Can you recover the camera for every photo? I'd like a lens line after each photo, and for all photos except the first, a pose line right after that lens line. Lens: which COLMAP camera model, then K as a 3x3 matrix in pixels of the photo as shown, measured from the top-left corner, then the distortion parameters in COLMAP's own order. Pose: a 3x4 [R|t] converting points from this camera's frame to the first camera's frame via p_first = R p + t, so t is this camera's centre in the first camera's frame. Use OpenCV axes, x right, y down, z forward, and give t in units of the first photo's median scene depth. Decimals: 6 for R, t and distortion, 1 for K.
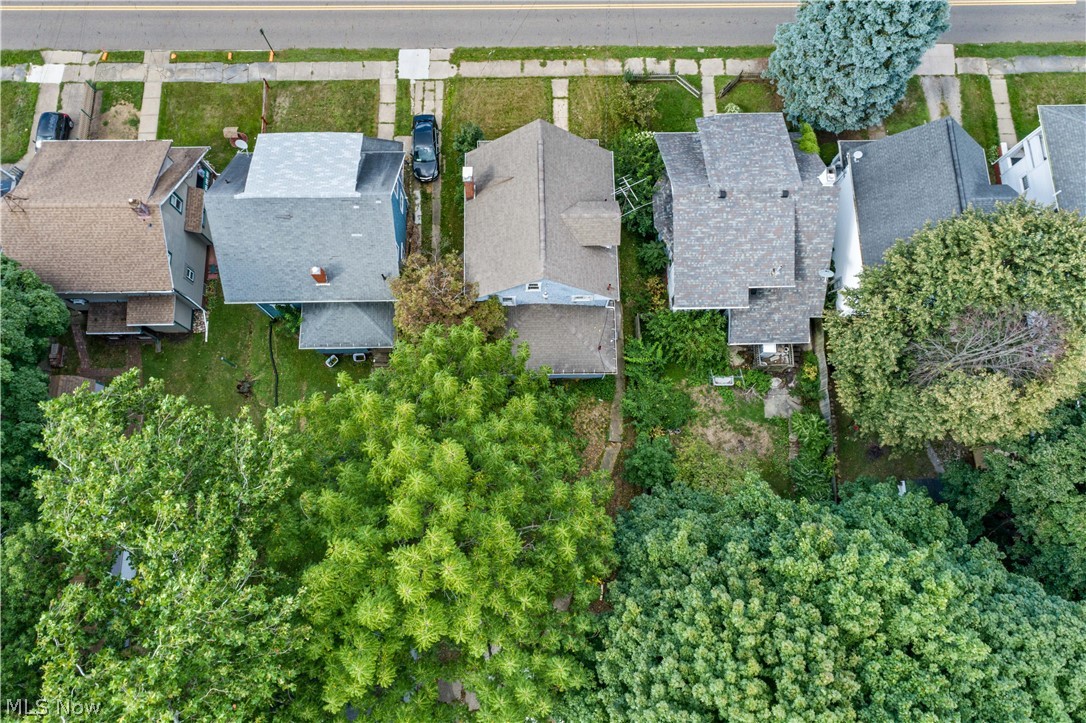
lens RADIAL K [[716.4, 0, 543.0], [0, 716.4, 361.5], [0, 0, 1]] dist [0.006120, 0.002641]
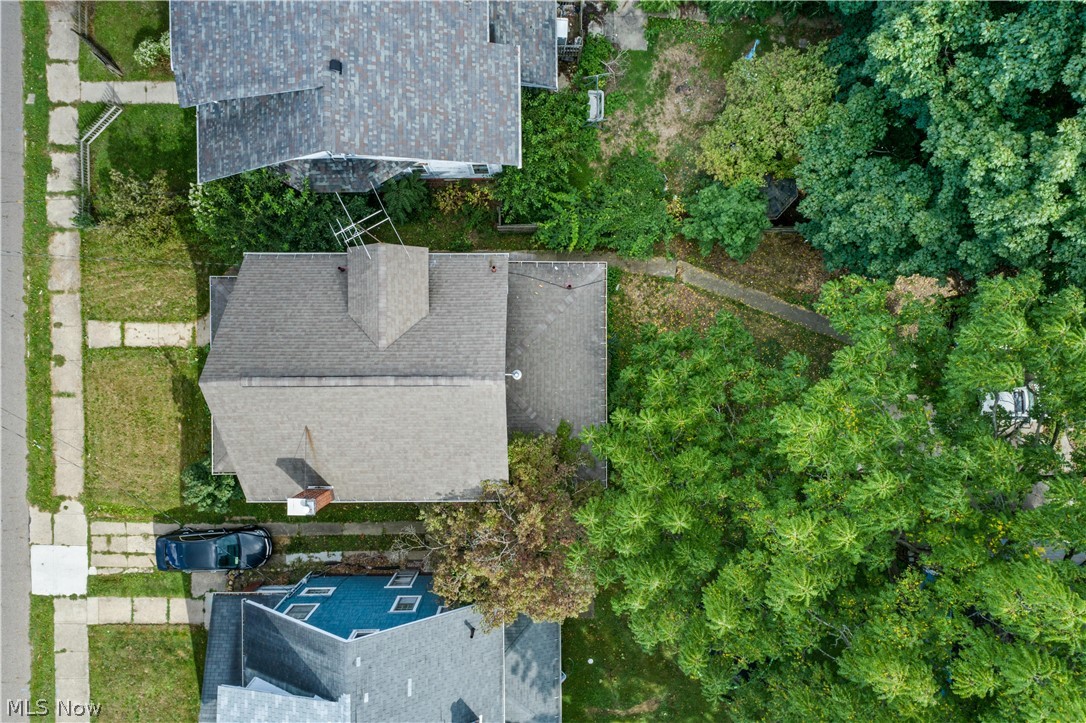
lens RADIAL K [[716.4, 0, 543.0], [0, 716.4, 361.5], [0, 0, 1]] dist [0.006120, 0.002641]
pose [[0.016551, -0.999441, -0.029047, 0.024779], [0.968872, 0.008854, 0.247403, -0.168781], [-0.247007, -0.032237, 0.968477, 0.308035]]
